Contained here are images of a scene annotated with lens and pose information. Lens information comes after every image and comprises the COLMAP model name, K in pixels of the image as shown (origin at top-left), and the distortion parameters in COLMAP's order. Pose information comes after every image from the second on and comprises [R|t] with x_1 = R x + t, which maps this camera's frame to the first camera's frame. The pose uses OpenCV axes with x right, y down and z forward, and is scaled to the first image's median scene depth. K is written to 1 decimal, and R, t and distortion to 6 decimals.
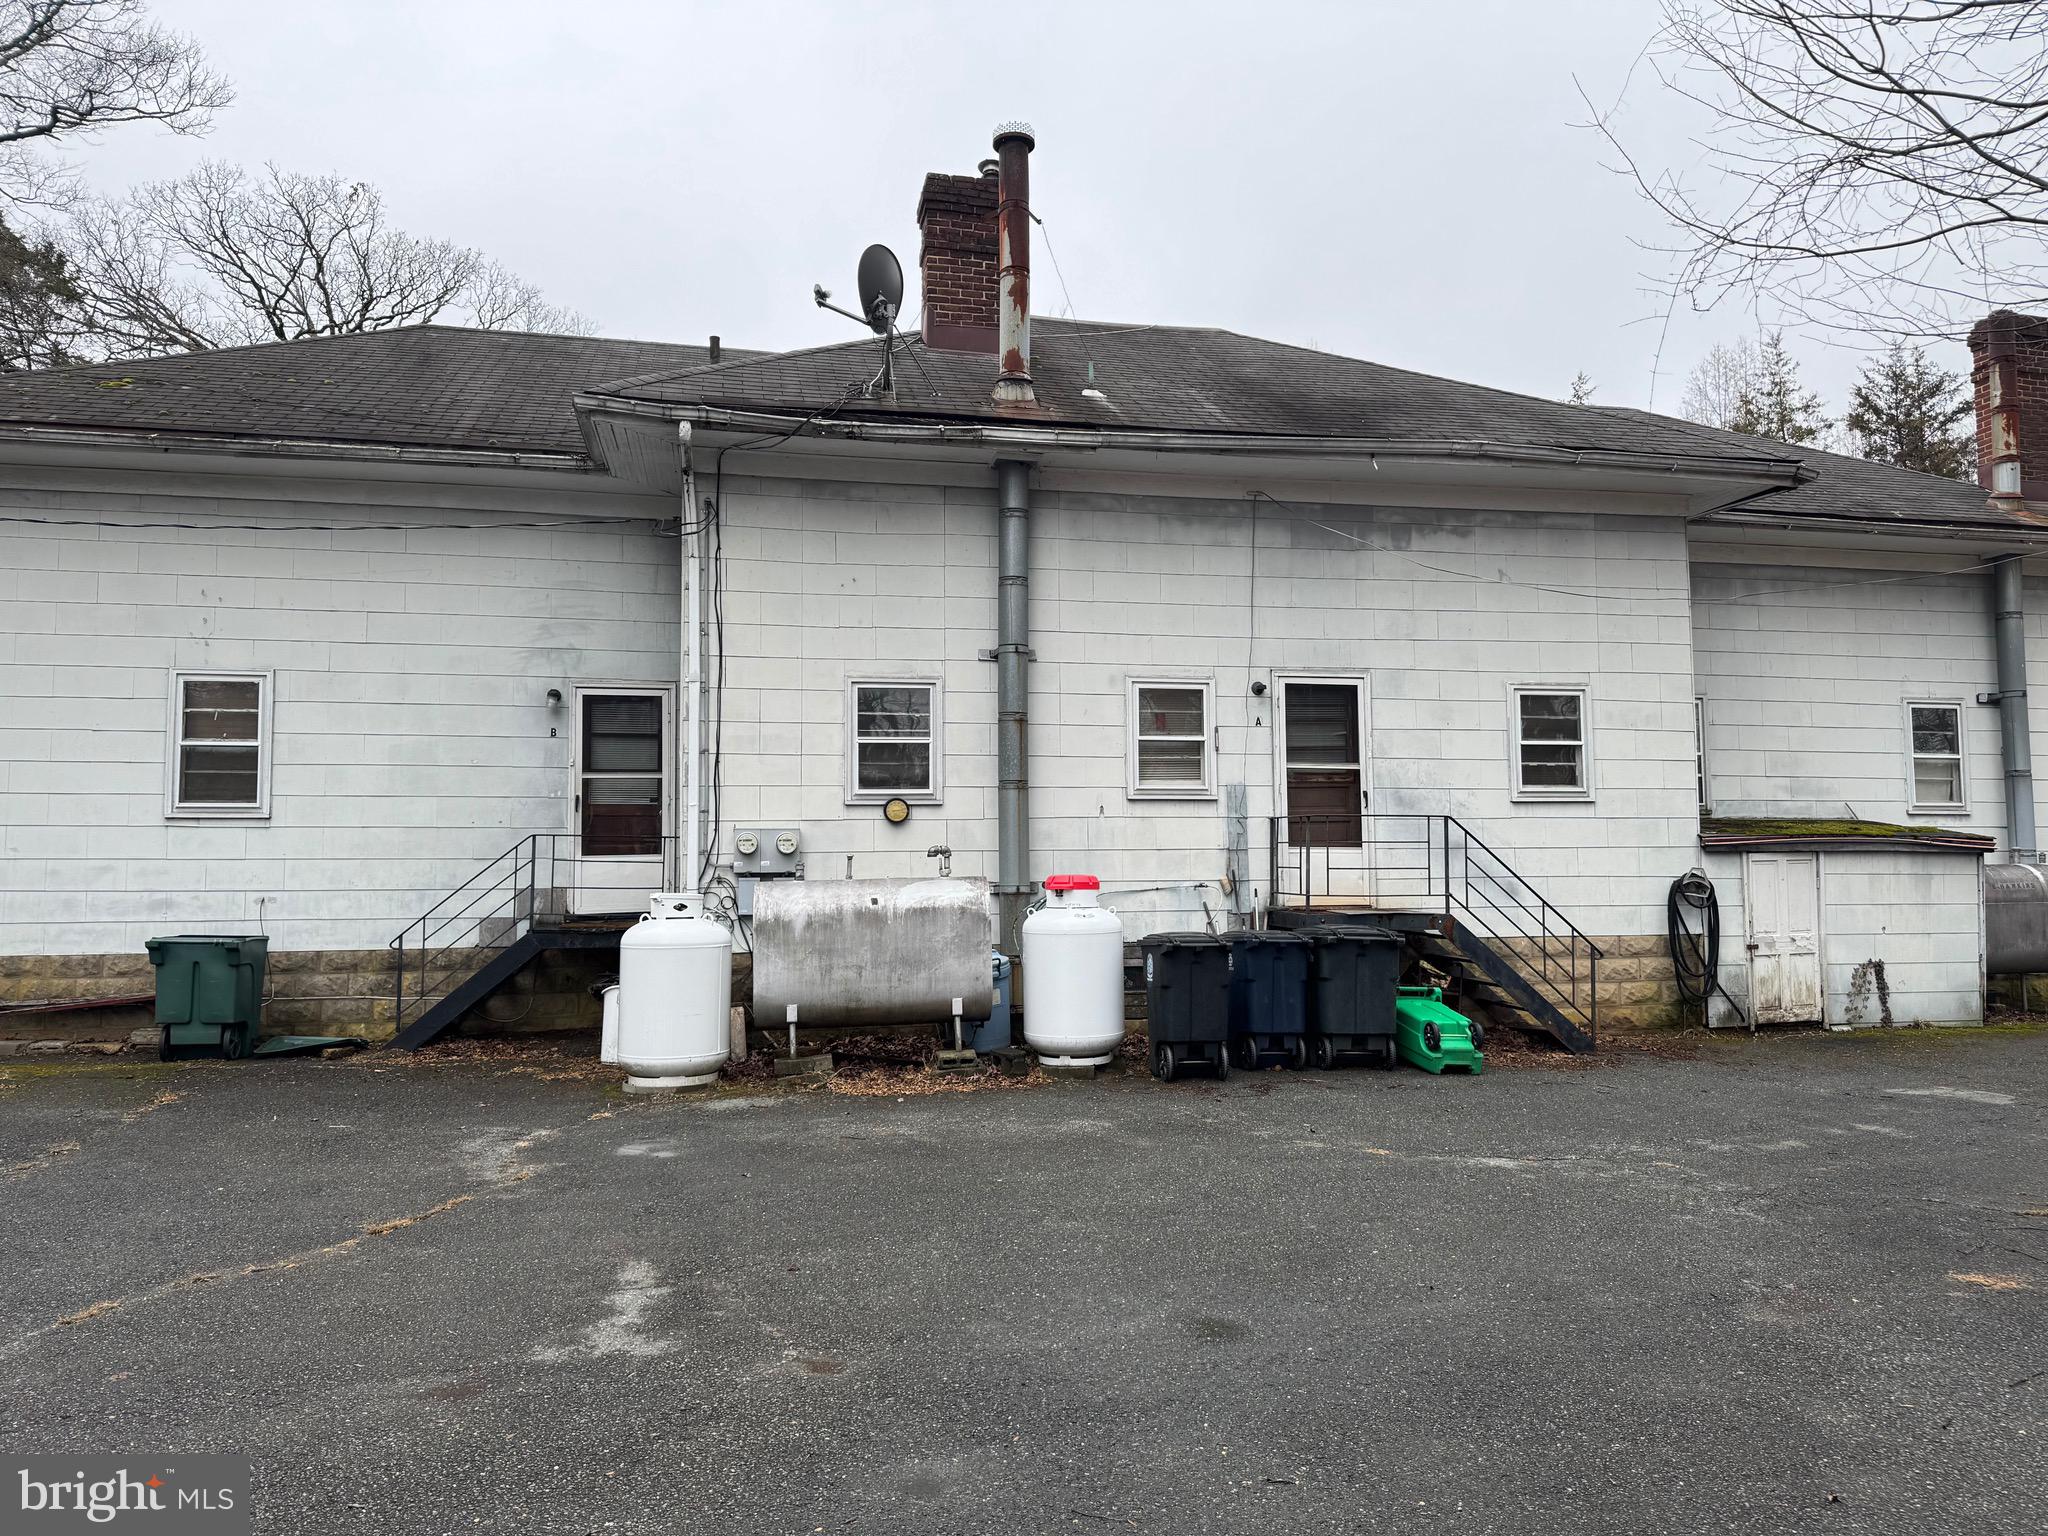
lens RADIAL K [[1420.3, 0, 1029.3], [0, 1420.3, 786.4], [0, 0, 1]] dist [0.078246, -0.099034]
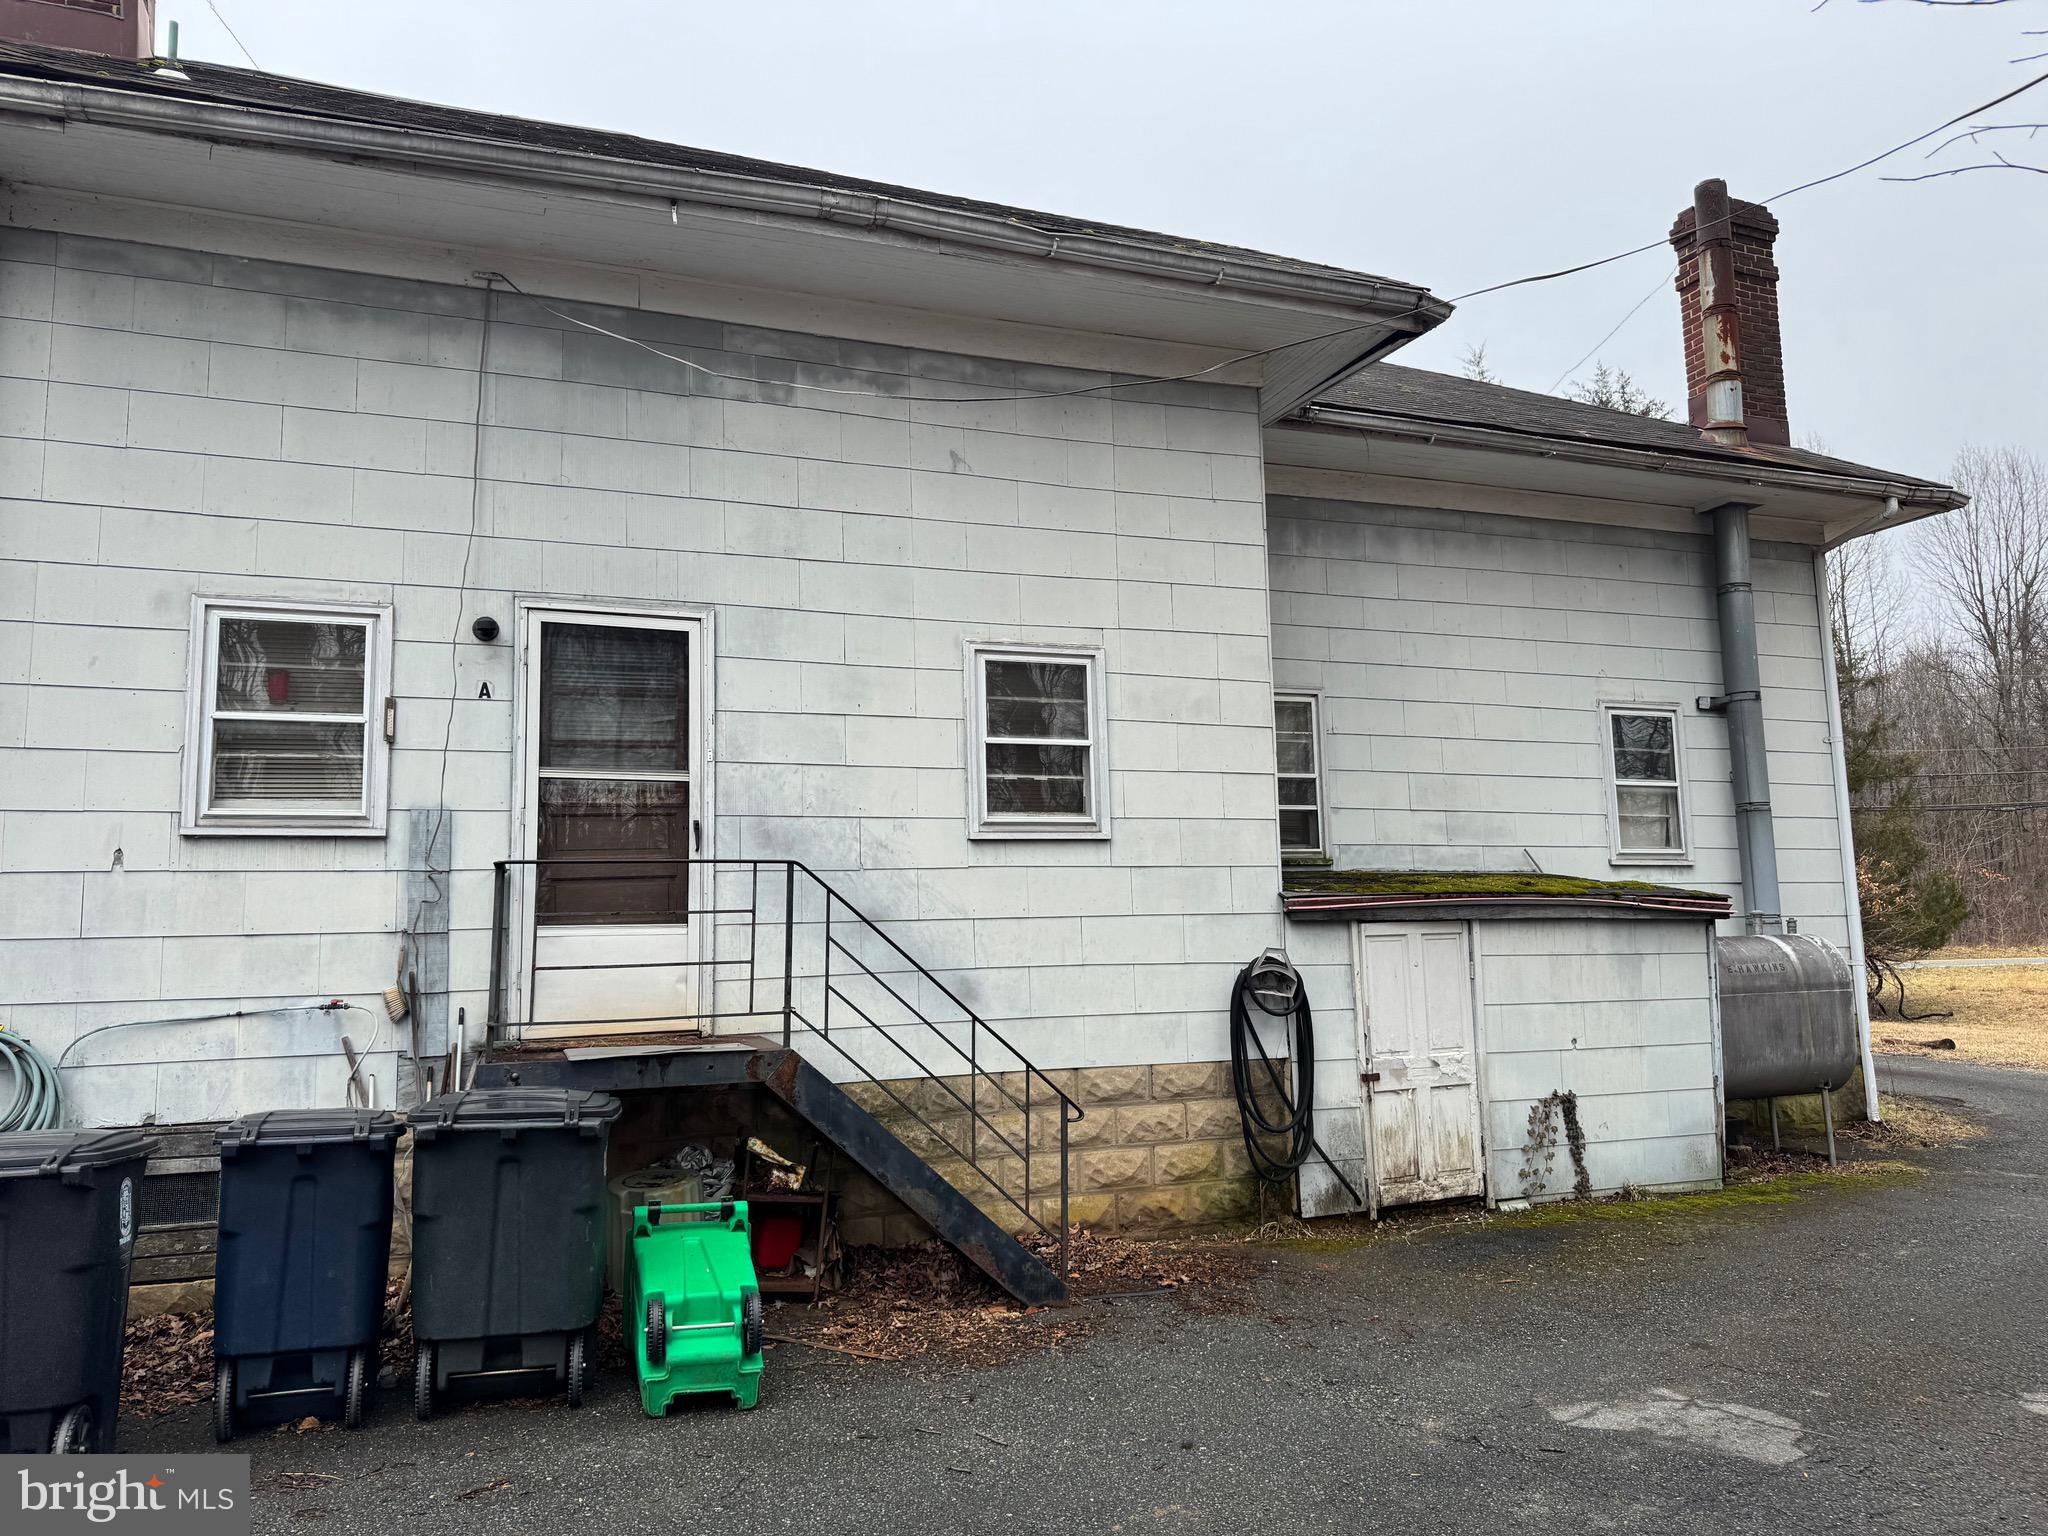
lens RADIAL K [[1436.4, 0, 1023.1], [0, 1436.4, 772.8], [0, 0, 1]] dist [0.130674, -0.177285]
pose [[0.988590, 0.002059, 0.150617, 0.274660], [0.007171, 0.998129, -0.060716, 0.019574], [-0.150460, 0.061103, 0.986726, 0.422780]]
